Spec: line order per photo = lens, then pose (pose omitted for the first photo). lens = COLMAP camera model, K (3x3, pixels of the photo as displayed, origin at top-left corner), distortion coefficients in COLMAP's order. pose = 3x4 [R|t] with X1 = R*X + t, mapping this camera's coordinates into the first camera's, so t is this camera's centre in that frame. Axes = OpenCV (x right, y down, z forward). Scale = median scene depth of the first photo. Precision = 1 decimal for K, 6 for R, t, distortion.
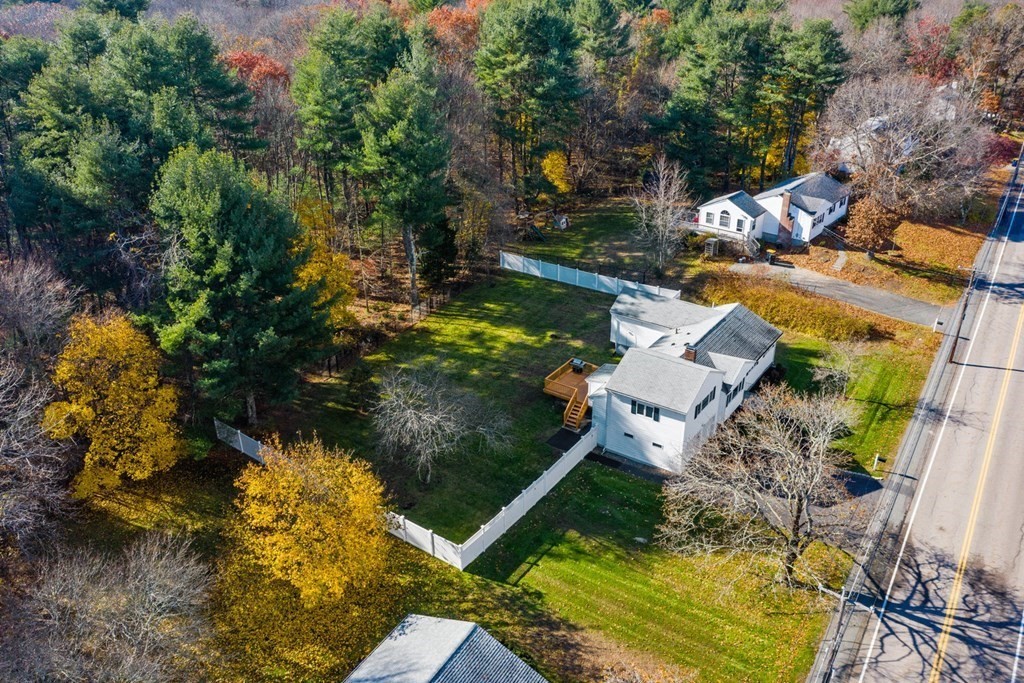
lens RADIAL K [[824.1, 0, 512.0], [0, 824.1, 341.5], [0, 0, 1]] dist [-0.004920, -0.009031]
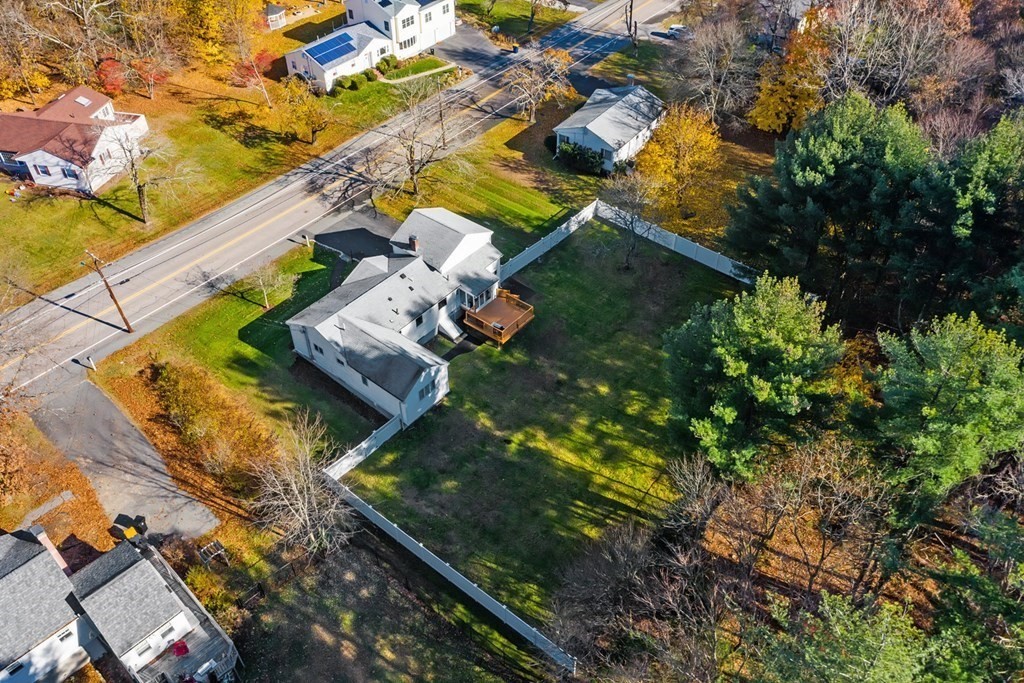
lens RADIAL K [[824.1, 0, 512.0], [0, 824.1, 341.5], [0, 0, 1]] dist [-0.004920, -0.009031]
pose [[-0.997451, -0.015760, 0.069589, -0.007398], [0.059197, 0.361679, 0.930422, -0.994404], [-0.039832, 0.932170, -0.359824, 1.519454]]
